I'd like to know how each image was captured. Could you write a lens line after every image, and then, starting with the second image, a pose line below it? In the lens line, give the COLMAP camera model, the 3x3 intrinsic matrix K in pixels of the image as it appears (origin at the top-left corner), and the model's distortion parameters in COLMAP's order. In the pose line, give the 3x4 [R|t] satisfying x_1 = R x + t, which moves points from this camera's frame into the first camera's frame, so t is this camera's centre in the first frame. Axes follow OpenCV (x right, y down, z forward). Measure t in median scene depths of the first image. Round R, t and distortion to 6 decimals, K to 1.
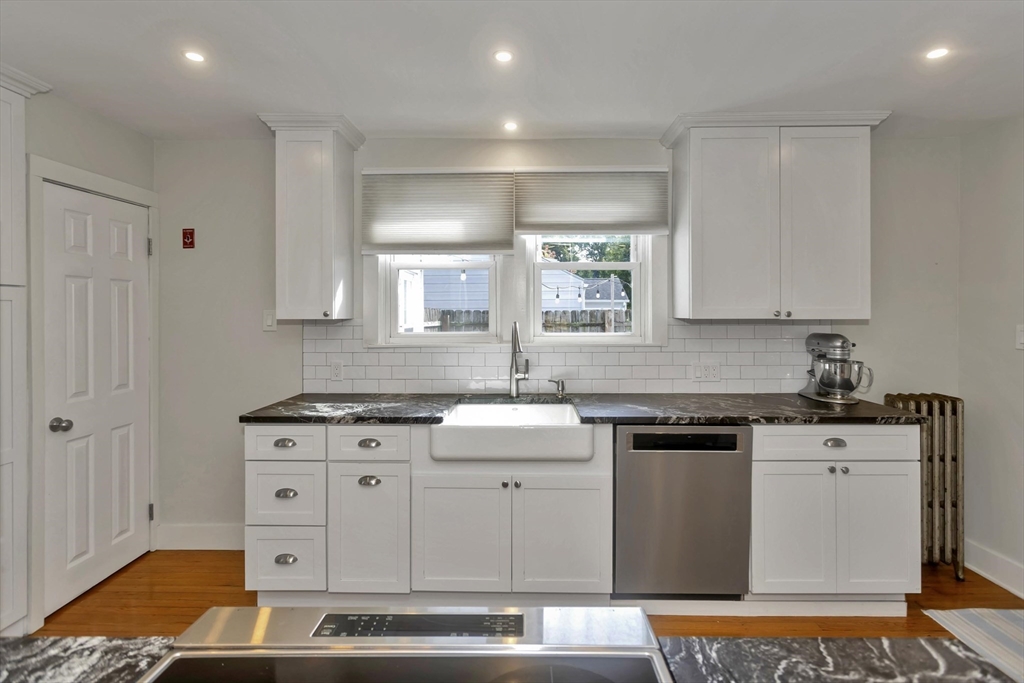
lens RADIAL K [[495.3, 0, 521.9], [0, 495.3, 317.3], [0, 0, 1]] dist [0.001799, 0.000451]
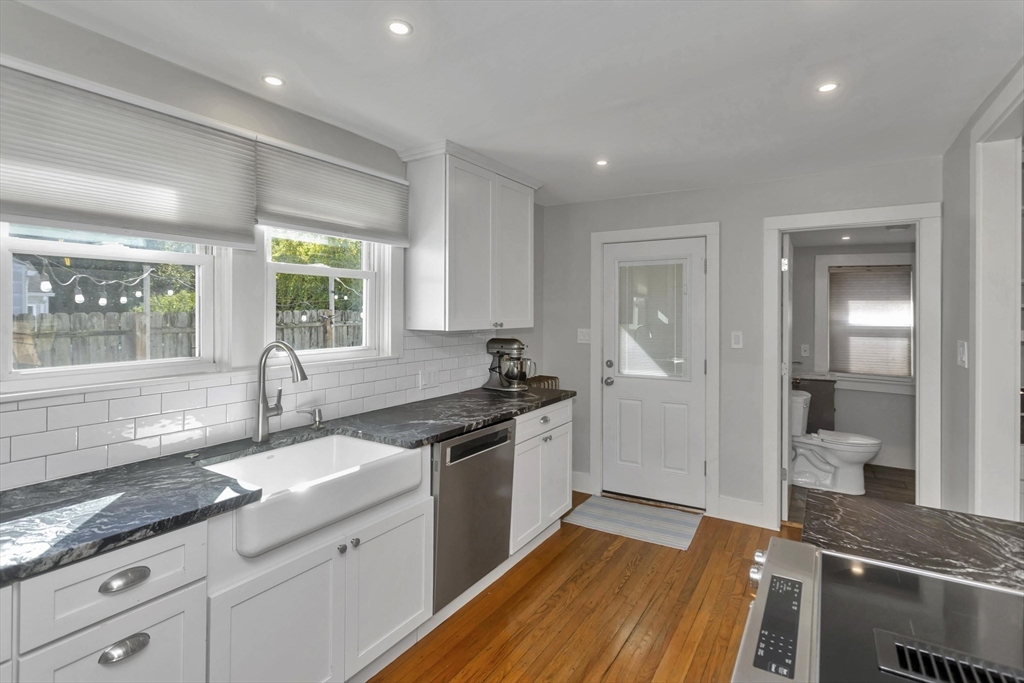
lens RADIAL K [[493.0, 0, 533.3], [0, 493.0, 309.8], [0, 0, 1]] dist [0.002315, 0.000646]
pose [[0.507318, 0.005514, 0.861741, -0.483595], [0.001532, 0.999972, -0.007301, -0.034917], [-0.861757, 0.005024, 0.507296, 0.287693]]
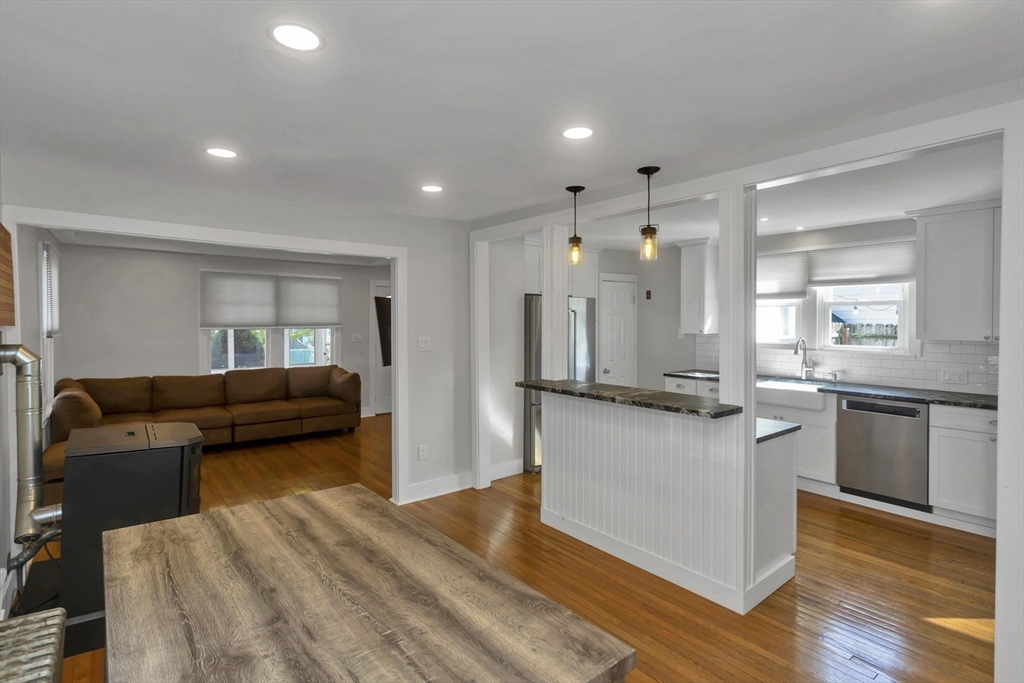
lens RADIAL K [[502.1, 0, 510.5], [0, 502.1, 323.9], [0, 0, 1]] dist [-0.002409, -0.000010]
pose [[0.636944, 0.010335, -0.770841, 0.743698], [-0.007324, 0.999946, 0.007355, -0.048641], [0.770875, 0.000961, 0.636985, -1.010114]]
